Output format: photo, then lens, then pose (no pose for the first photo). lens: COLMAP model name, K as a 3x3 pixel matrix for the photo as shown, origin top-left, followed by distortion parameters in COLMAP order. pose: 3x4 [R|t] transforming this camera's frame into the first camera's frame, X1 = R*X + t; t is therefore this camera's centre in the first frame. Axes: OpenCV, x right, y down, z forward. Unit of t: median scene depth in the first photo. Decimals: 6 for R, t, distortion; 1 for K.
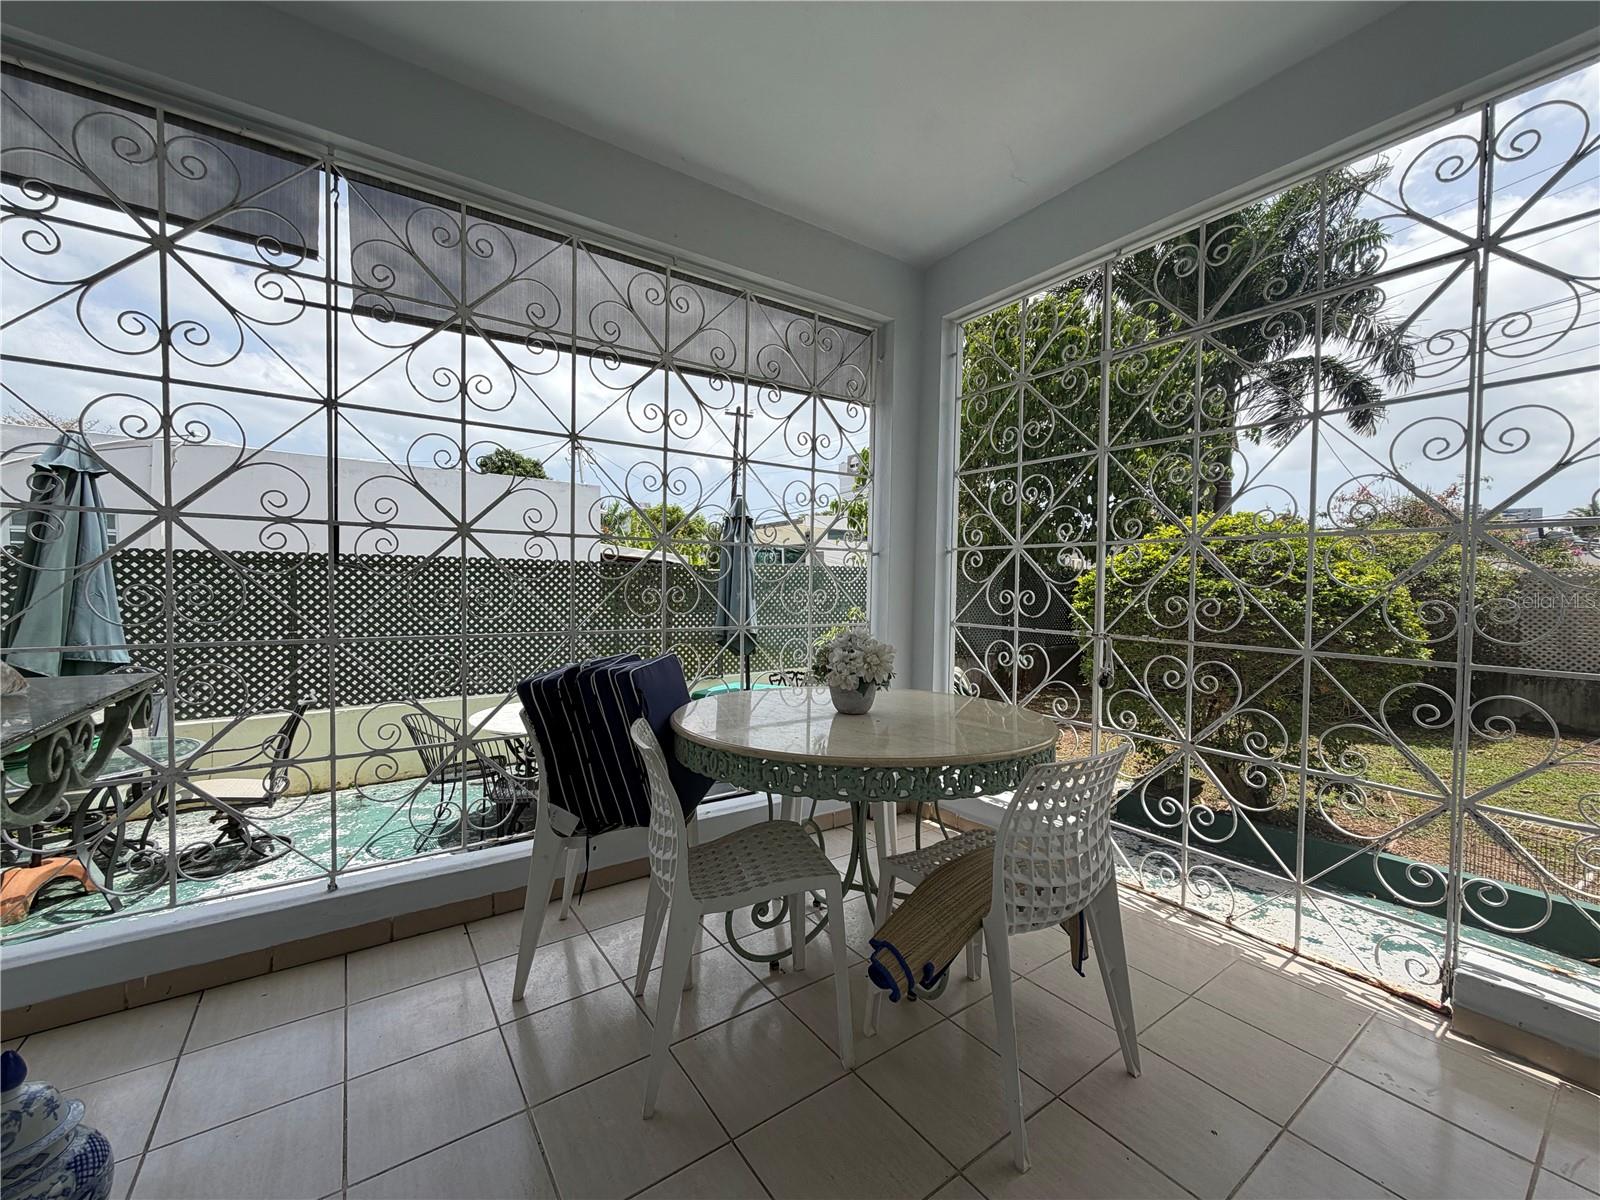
lens RADIAL K [[637.6, 0, 806.6], [0, 637.6, 604.3], [0, 0, 1]] dist [0.001647, -0.000409]
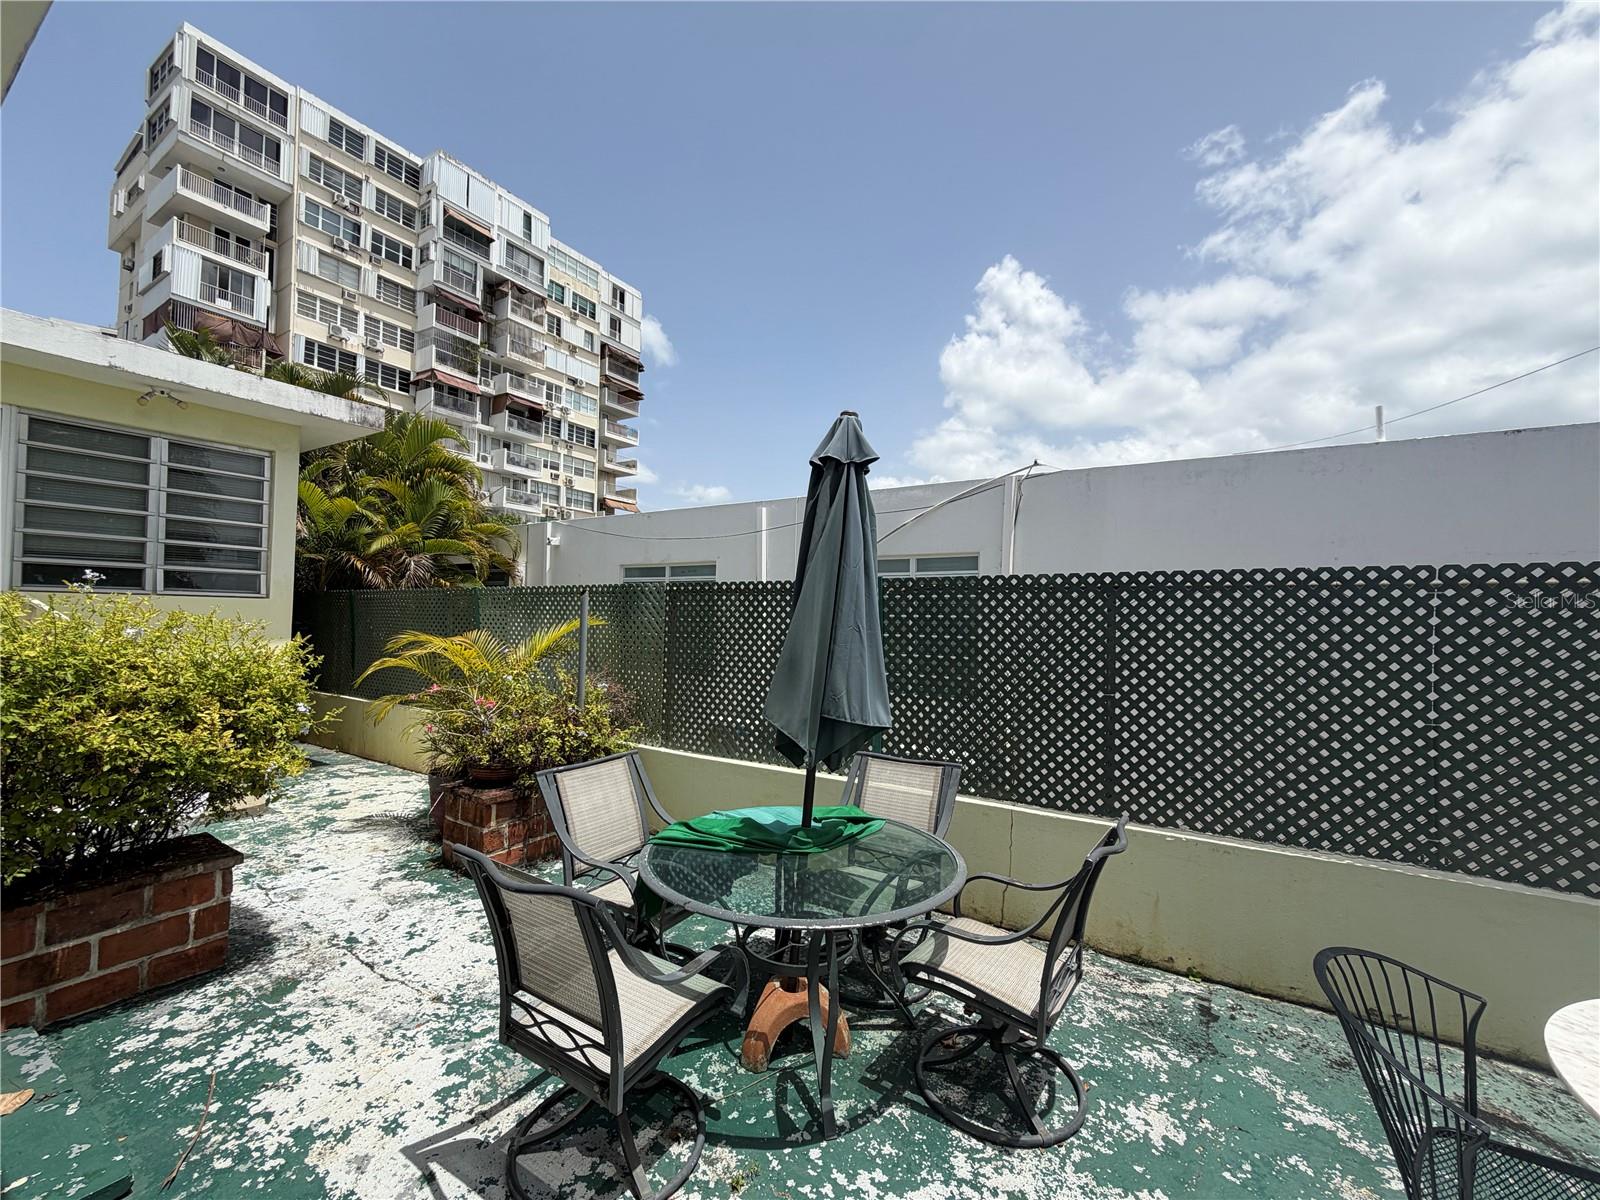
lens RADIAL K [[637.6, 0, 803.2], [0, 637.6, 605.4], [0, 0, 1]] dist [0.001647, -0.000409]
pose [[0.387325, -0.025325, -0.921595, -0.454616], [-0.041454, 0.998133, -0.044850, -0.007876], [0.921011, 0.055575, 0.385552, 0.641337]]
